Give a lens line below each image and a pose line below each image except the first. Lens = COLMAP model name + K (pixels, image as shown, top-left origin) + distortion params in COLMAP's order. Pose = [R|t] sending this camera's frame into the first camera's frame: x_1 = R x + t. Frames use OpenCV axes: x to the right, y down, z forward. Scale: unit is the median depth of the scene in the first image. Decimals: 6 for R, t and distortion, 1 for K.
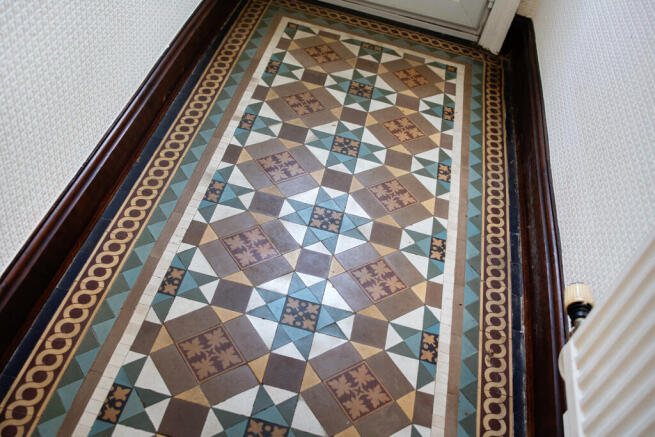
lens RADIAL K [[584.6, 0, 304.2], [0, 584.6, 217.4], [0, 0, 1]] dist [-0.055211, -0.002081]
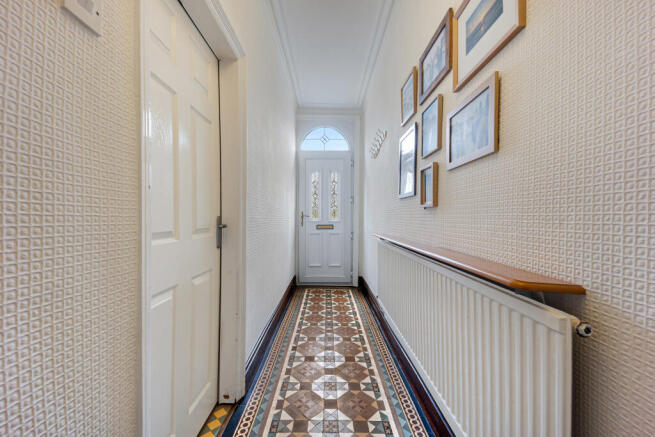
lens RADIAL K [[584.6, 0, 304.2], [0, 584.6, 217.4], [0, 0, 1]] dist [-0.055211, -0.002081]
pose [[0.970428, -0.163579, 0.177514, -0.332520], [0.241388, 0.654202, -0.716765, 1.088137], [0.001118, 0.738419, 0.674342, -1.038088]]
